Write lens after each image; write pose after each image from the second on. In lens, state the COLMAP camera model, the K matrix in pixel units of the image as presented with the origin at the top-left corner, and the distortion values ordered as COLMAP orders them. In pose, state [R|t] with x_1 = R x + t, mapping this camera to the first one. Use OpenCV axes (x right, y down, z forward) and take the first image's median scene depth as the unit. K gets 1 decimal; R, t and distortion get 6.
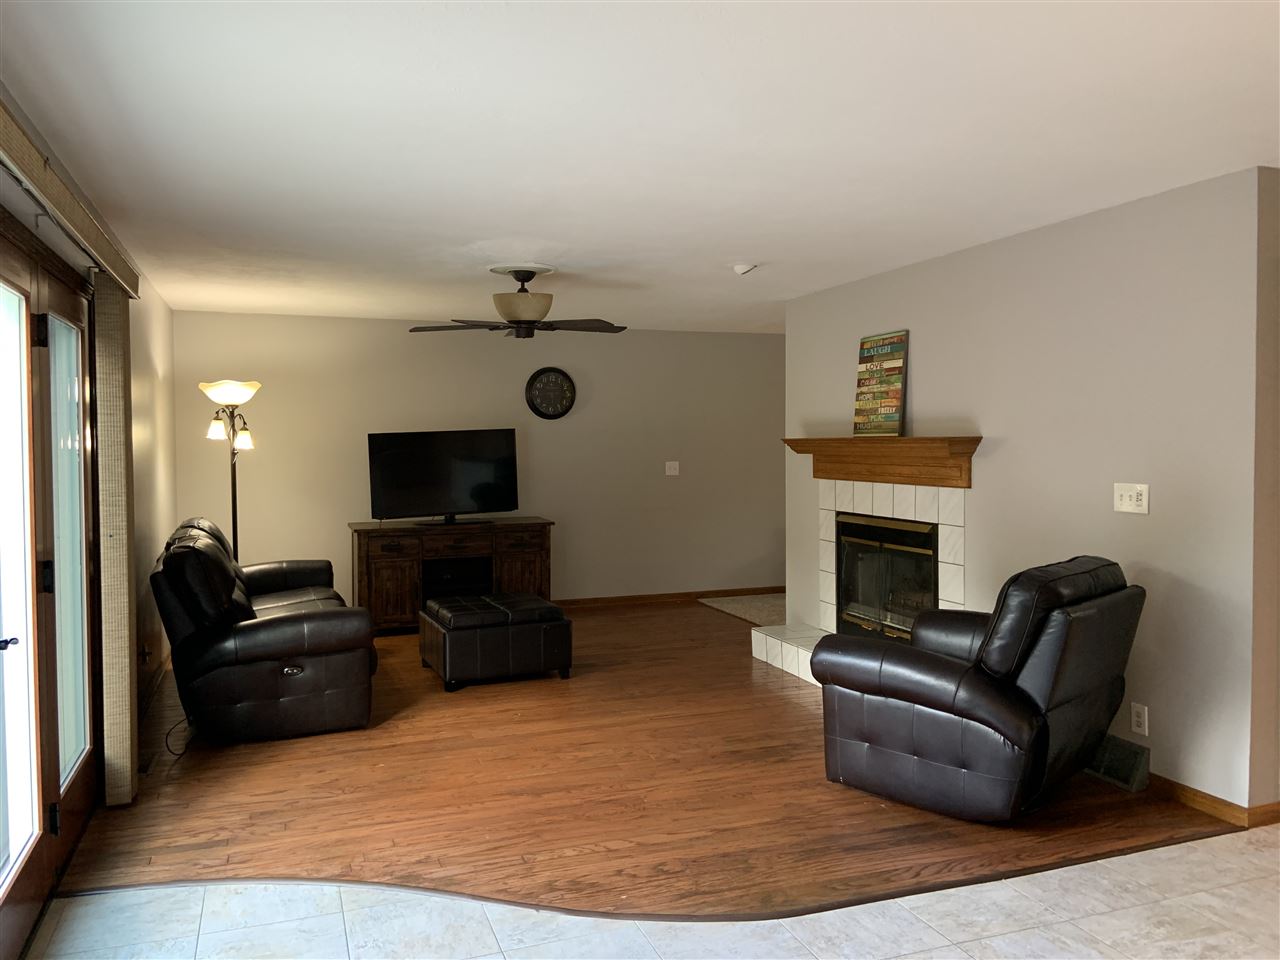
lens RADIAL K [[981.7, 0, 637.9], [0, 981.7, 474.7], [0, 0, 1]] dist [0.093515, -0.105197]
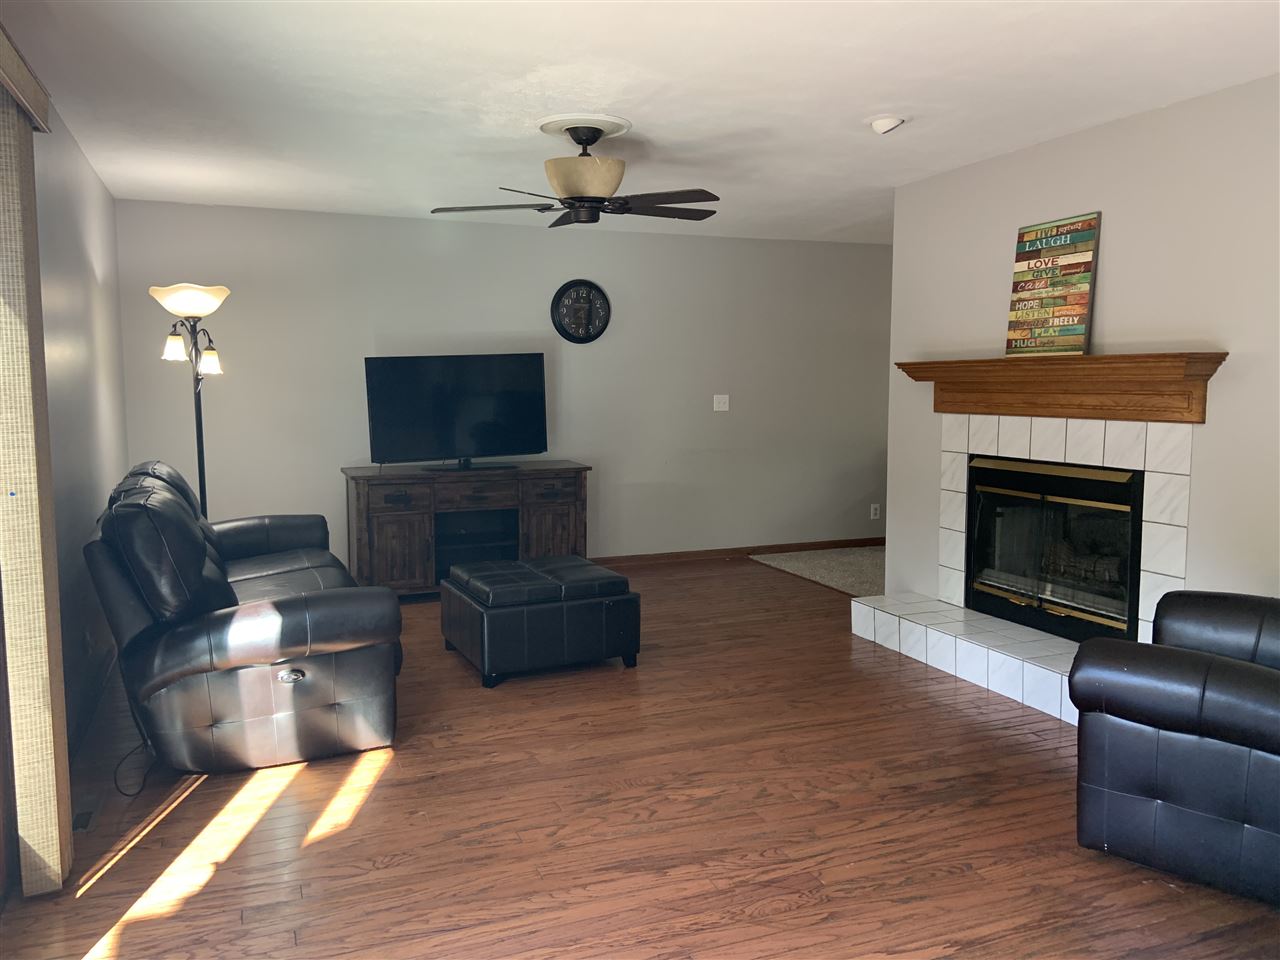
lens RADIAL K [[981.7, 0, 630.7], [0, 981.7, 476.4], [0, 0, 1]] dist [0.093515, -0.105197]
pose [[0.999684, -0.000495, 0.025125, -0.099709], [-0.001080, 0.998035, 0.062643, 0.006181], [-0.025107, -0.062651, 0.997720, 0.238958]]
